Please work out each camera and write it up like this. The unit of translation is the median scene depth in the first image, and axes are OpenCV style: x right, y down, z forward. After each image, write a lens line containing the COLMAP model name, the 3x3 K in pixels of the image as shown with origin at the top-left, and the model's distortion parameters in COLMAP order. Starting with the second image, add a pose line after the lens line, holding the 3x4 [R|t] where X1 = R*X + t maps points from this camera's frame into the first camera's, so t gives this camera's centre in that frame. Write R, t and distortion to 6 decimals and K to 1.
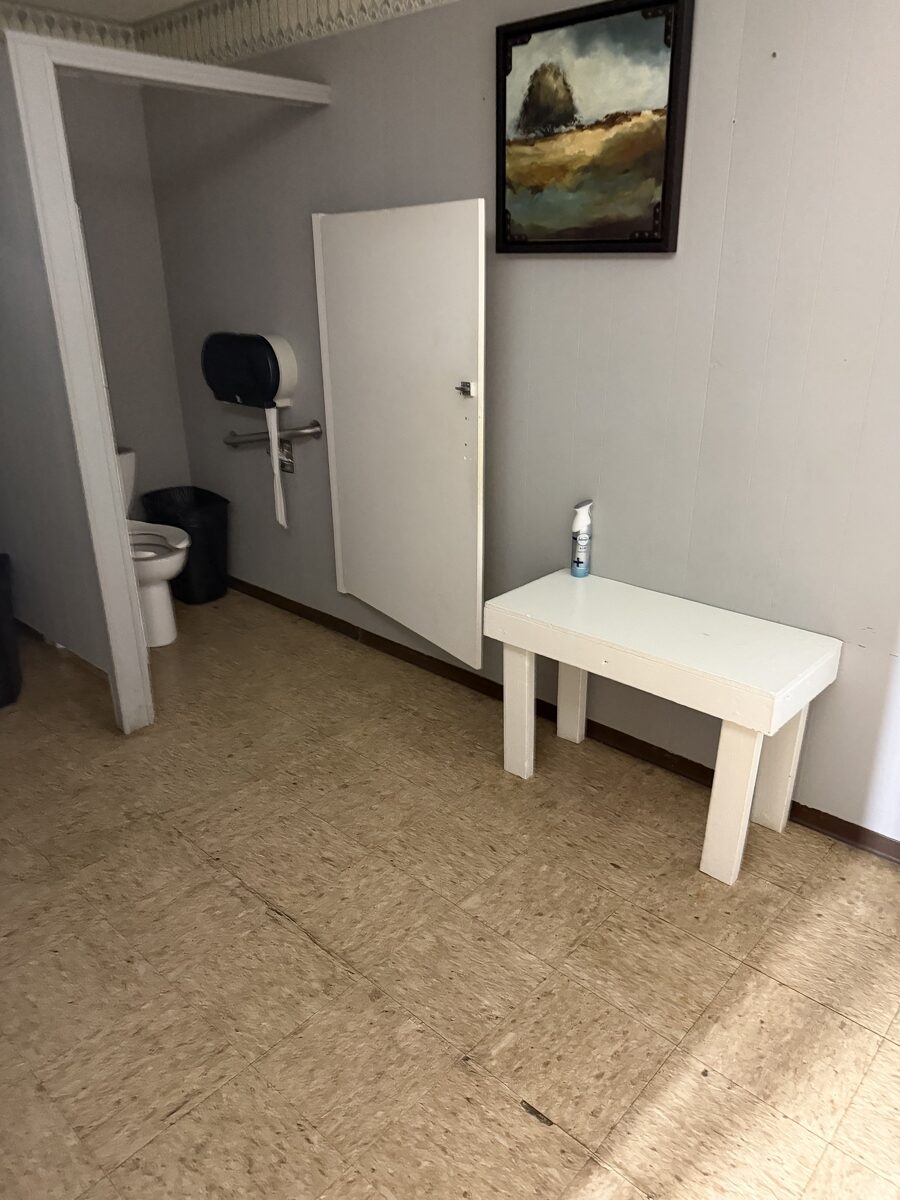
lens RADIAL K [[844.5, 0, 450.4], [0, 844.5, 601.4], [0, 0, 1]] dist [0.013568, -0.006554]
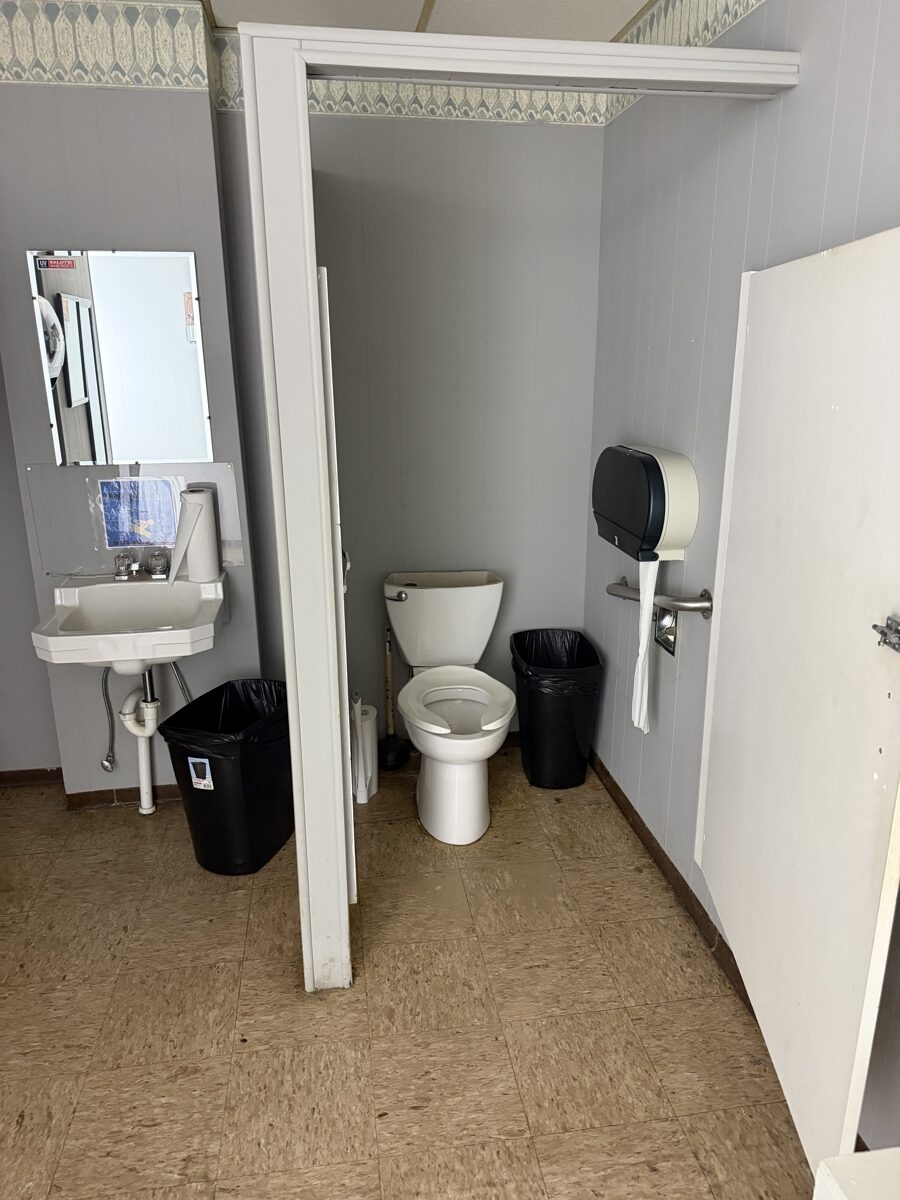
lens RADIAL K [[844.5, 0, 449.1], [0, 844.5, 598.2], [0, 0, 1]] dist [0.013568, -0.006554]
pose [[0.773258, 0.174155, -0.609706, 0.077667], [-0.225213, 0.974282, -0.007334, -0.161557], [0.592748, 0.142985, 0.792594, 0.389824]]
